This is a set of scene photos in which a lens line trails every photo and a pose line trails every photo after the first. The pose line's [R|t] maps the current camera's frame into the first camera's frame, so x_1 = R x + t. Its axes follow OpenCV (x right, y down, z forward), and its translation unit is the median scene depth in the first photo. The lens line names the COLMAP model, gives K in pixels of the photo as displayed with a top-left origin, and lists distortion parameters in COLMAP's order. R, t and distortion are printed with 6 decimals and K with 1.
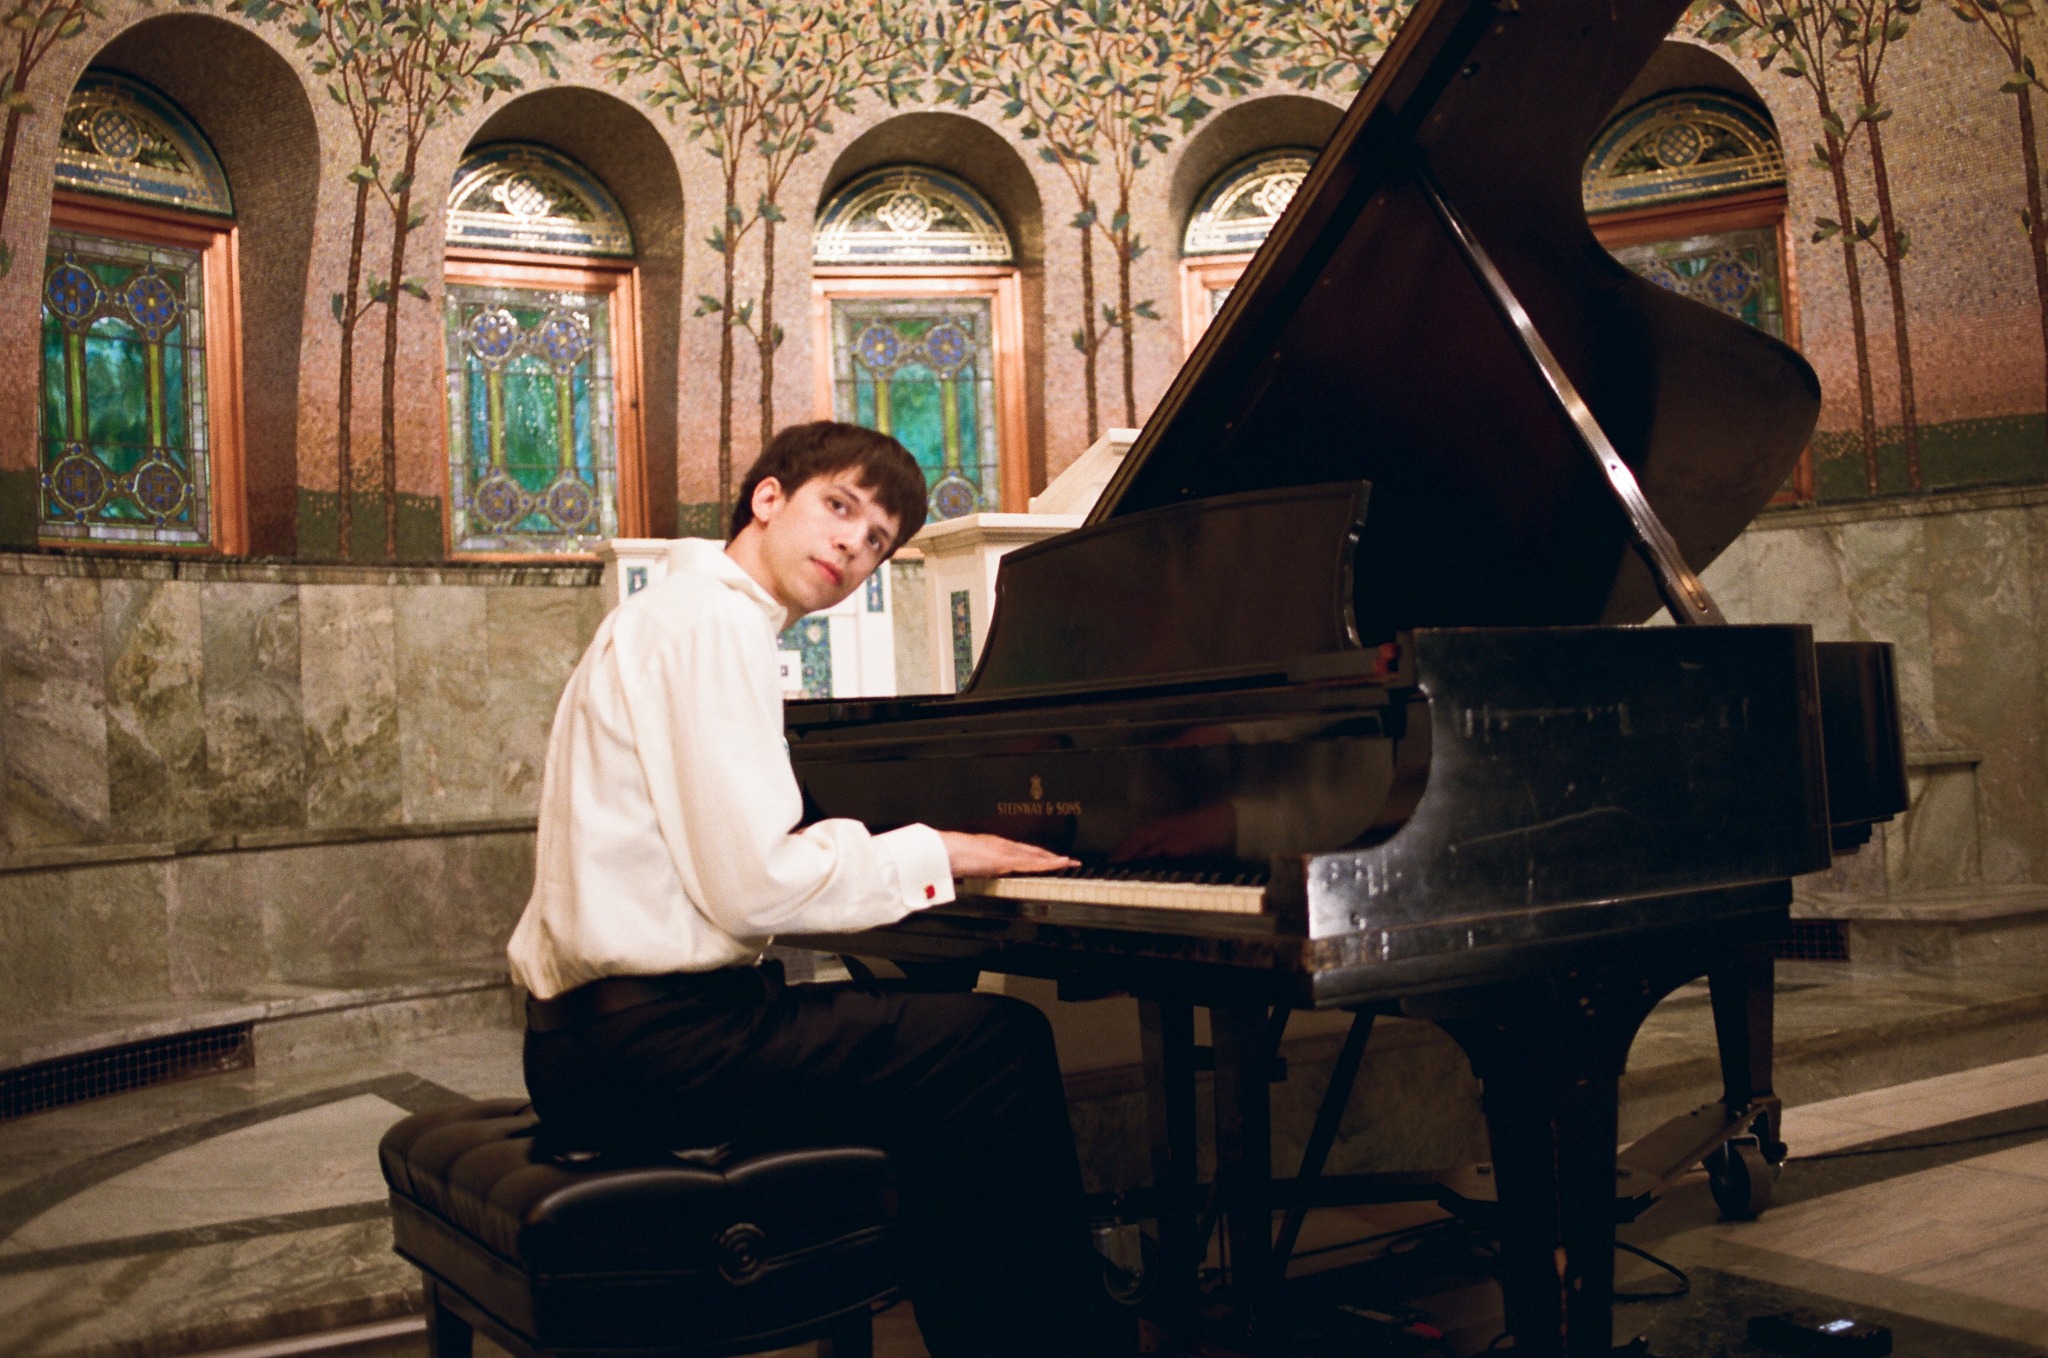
lens RADIAL K [[2056.7, 0, 1024.0], [0, 2056.7, 679.0], [0, 0, 1]] dist [-0.087340, 0.106194]
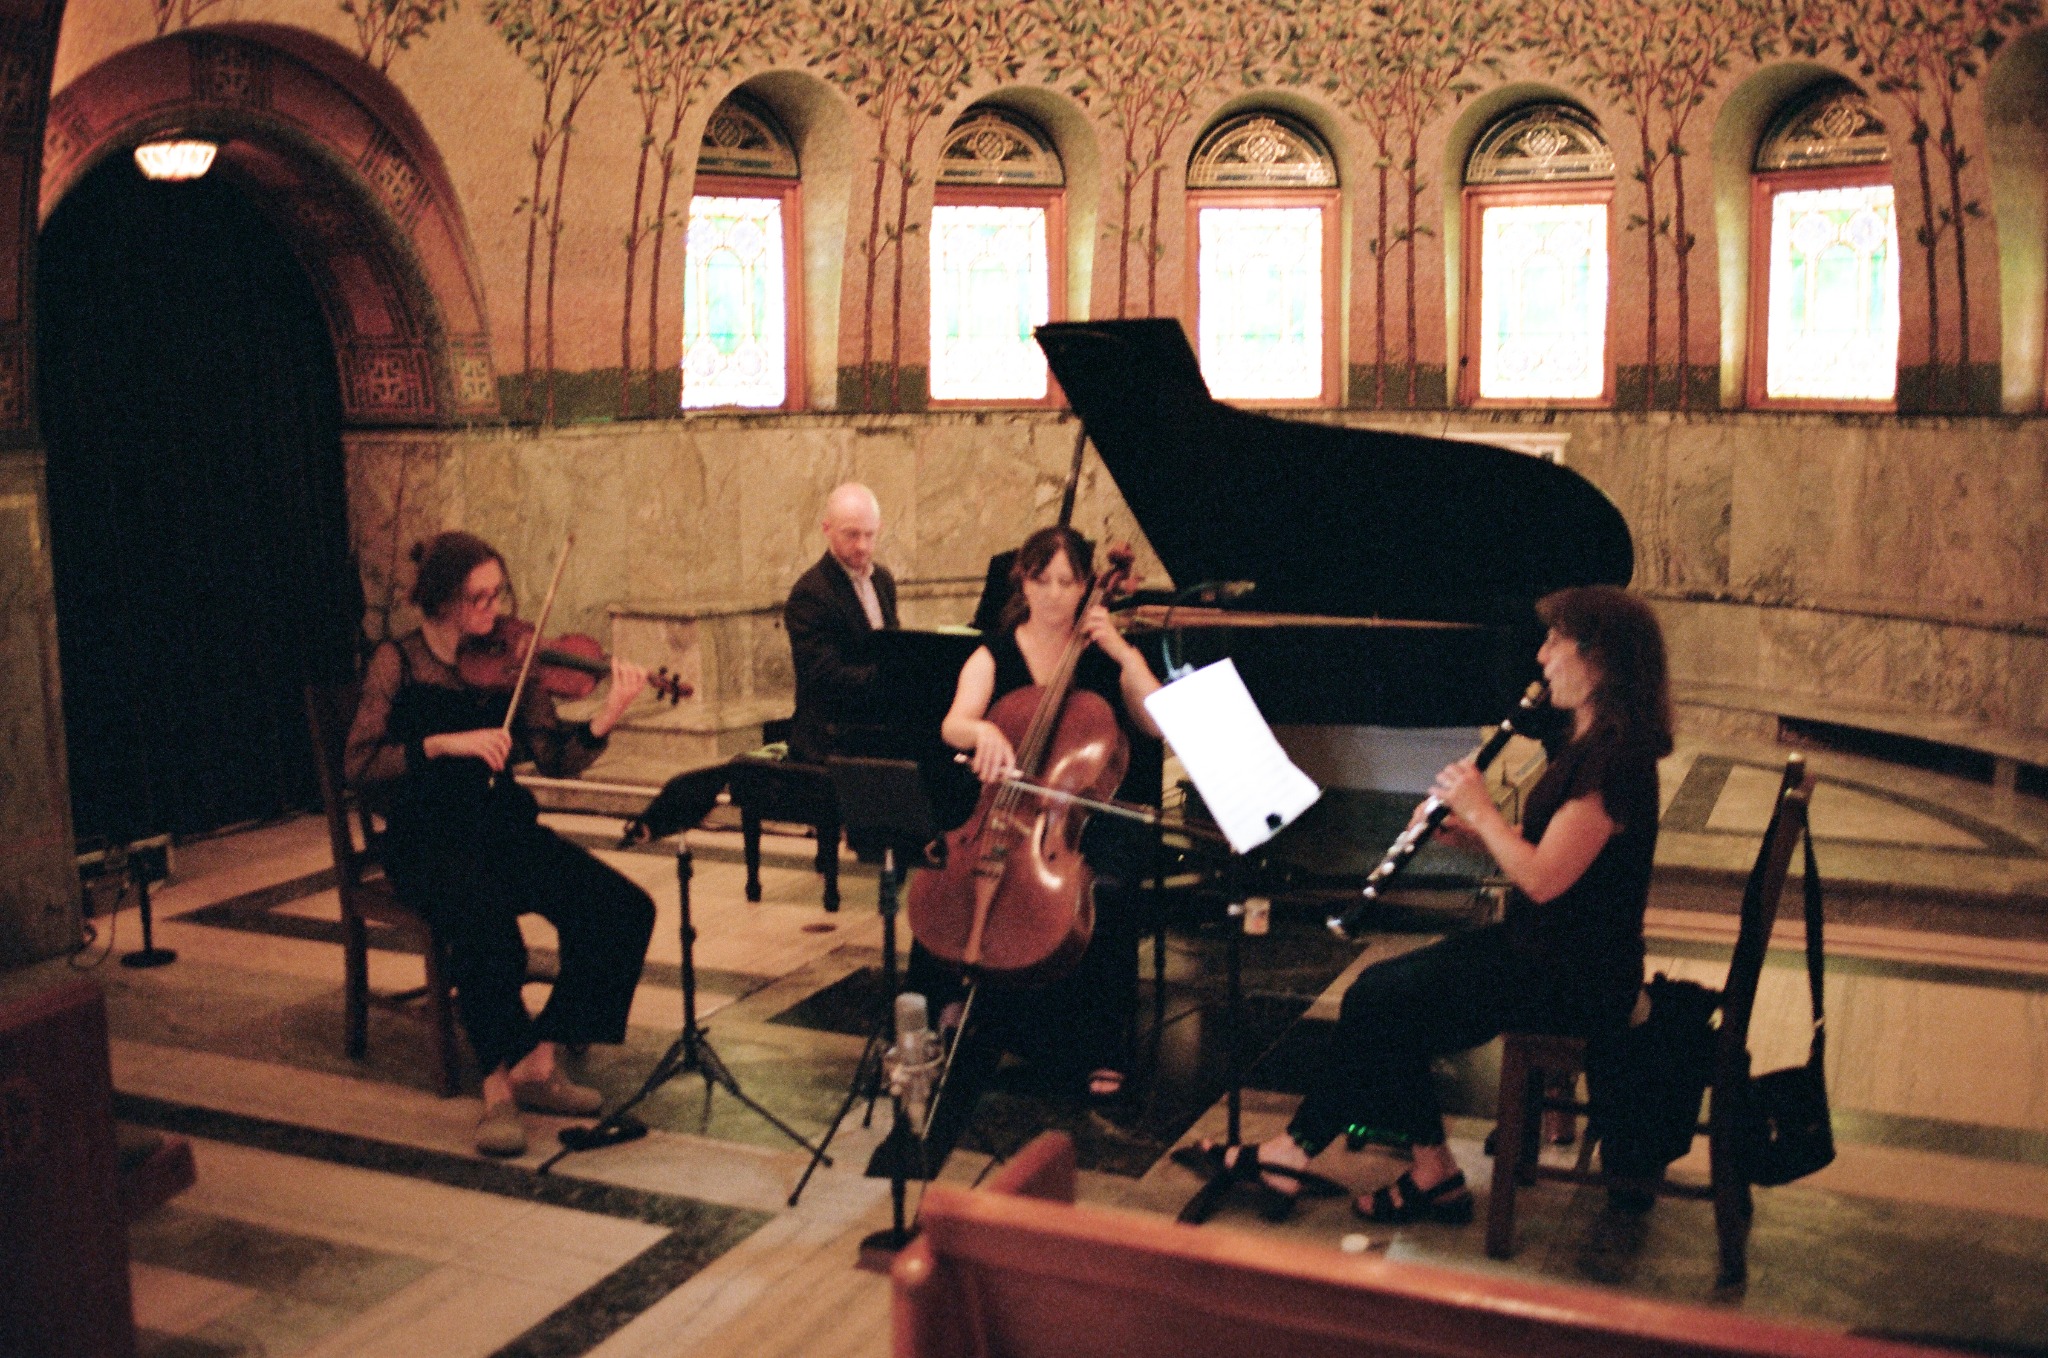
lens RADIAL K [[2056.7, 0, 1024.0], [0, 2056.7, 679.0], [0, 0, 1]] dist [-0.087340, 0.106194]
pose [[0.572516, 0.159438, -0.804242, 0.767960], [-0.000761, 0.981013, 0.193940, -0.148491], [0.819893, -0.110422, 0.561767, -0.138547]]
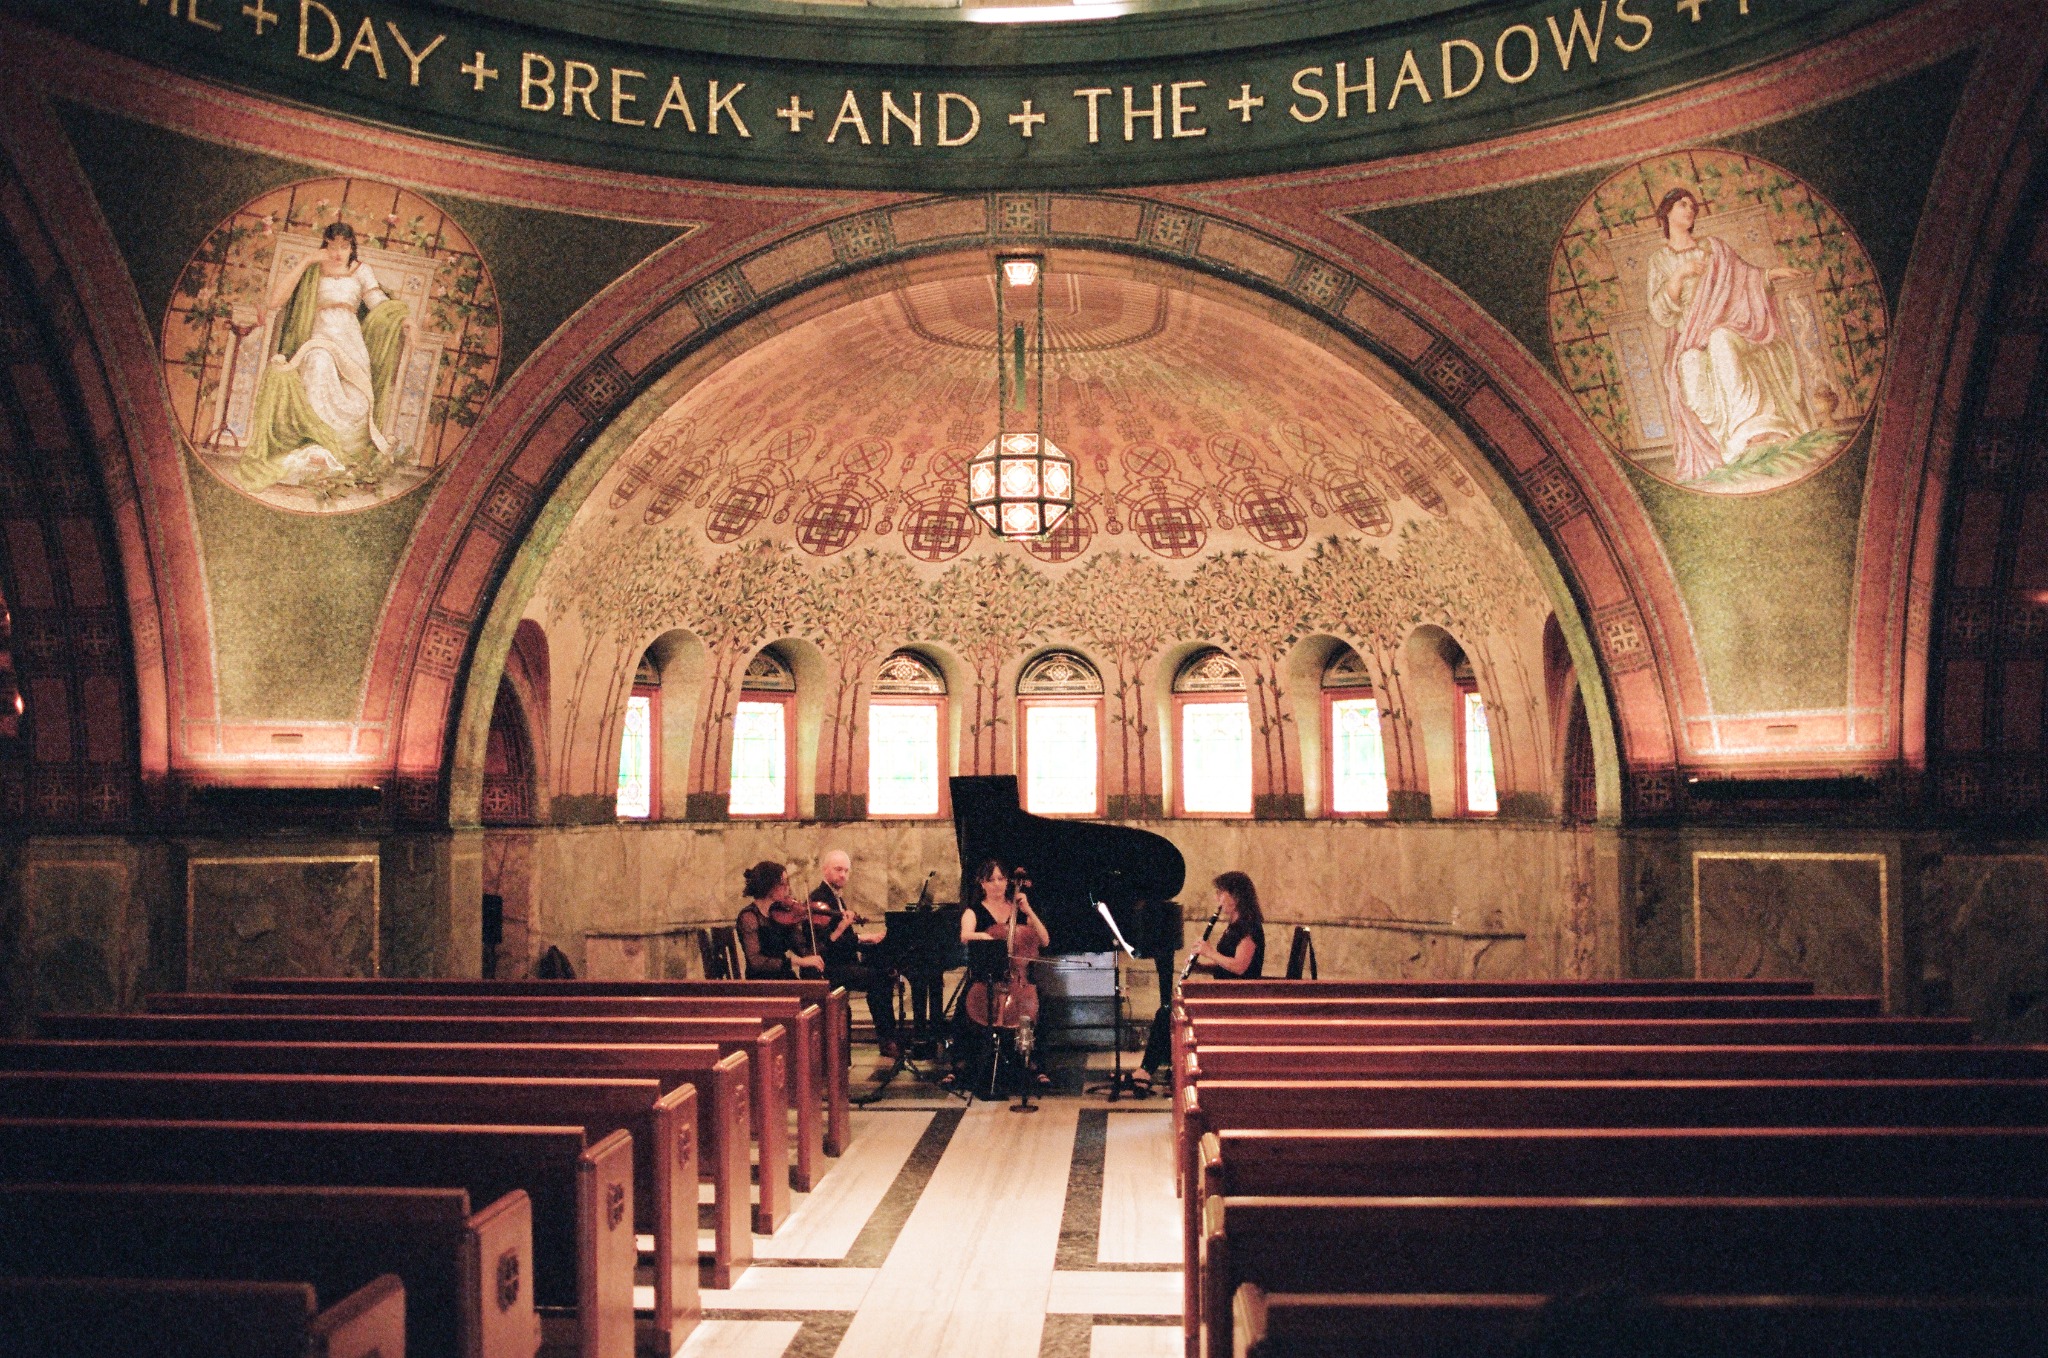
lens RADIAL K [[1971.1, 0, 1034.4], [0, 1971.1, 680.1], [0, 0, 1]] dist [-0.294890, 0.091413]
pose [[0.825433, 0.008278, -0.564439, 1.163636], [-0.020595, 0.999668, -0.015457, -0.193127], [0.564124, 0.024383, 0.825330, -1.101065]]
